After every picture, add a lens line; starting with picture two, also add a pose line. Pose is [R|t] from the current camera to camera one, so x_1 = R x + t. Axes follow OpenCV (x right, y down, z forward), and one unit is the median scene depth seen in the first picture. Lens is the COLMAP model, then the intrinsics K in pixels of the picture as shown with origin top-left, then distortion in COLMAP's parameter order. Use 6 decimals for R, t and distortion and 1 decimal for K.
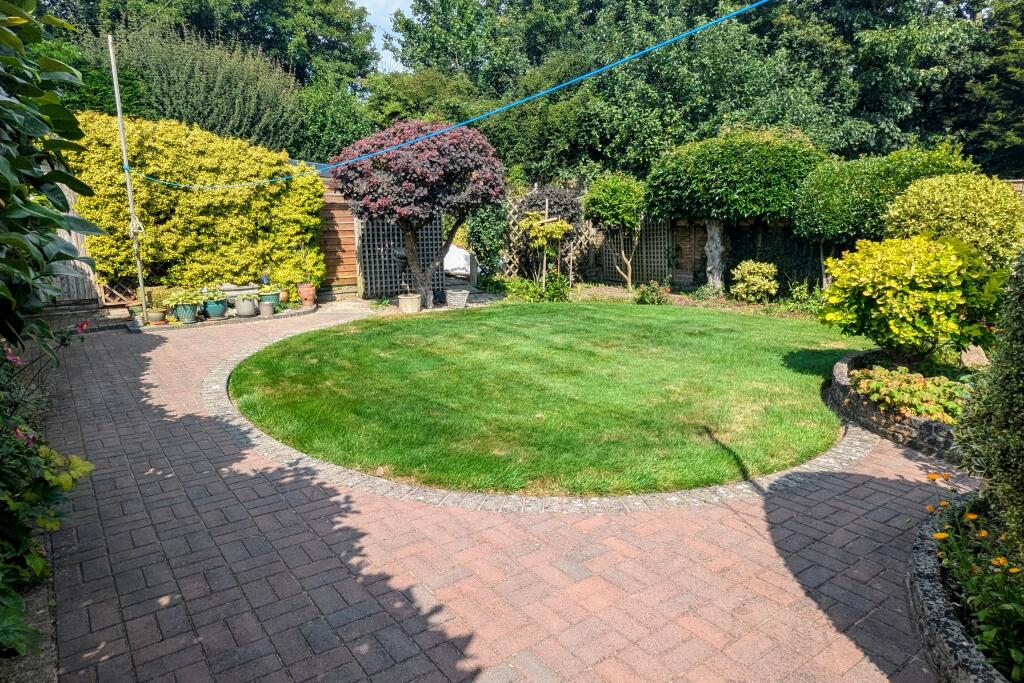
lens RADIAL K [[601.2, 0, 508.9], [0, 601.2, 338.4], [0, 0, 1]] dist [-0.002527, 0.000098]
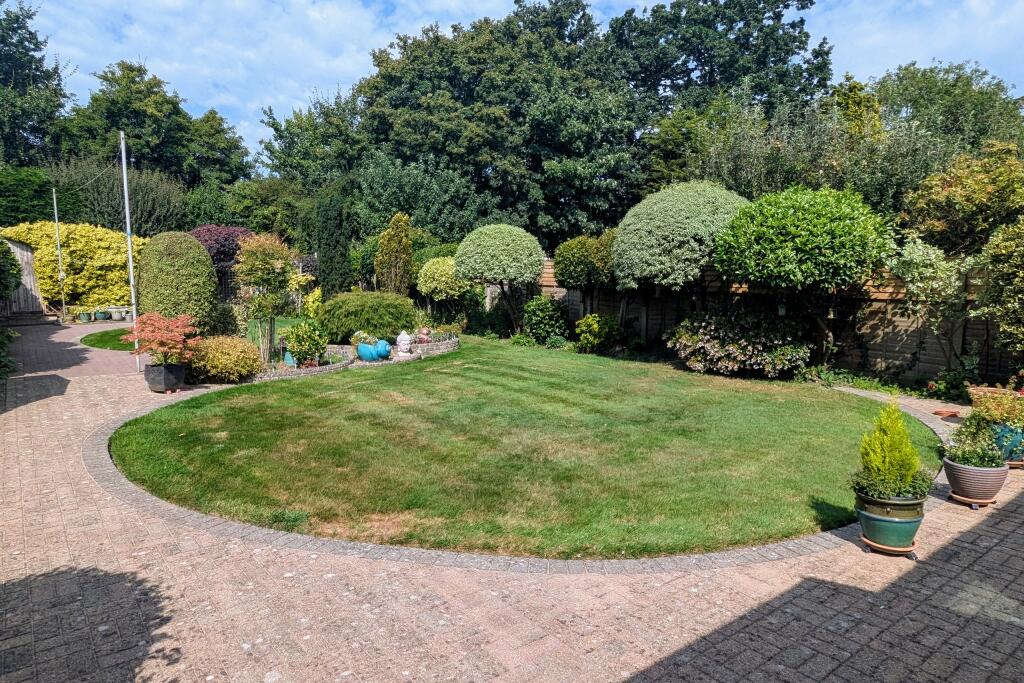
lens RADIAL K [[601.2, 0, 515.0], [0, 601.2, 344.2], [0, 0, 1]] dist [-0.002527, 0.000098]
pose [[0.999520, 0.009798, 0.029402, 0.815285], [-0.007689, 0.997446, -0.071014, 0.170863], [-0.030023, 0.070754, 0.997042, -1.014131]]
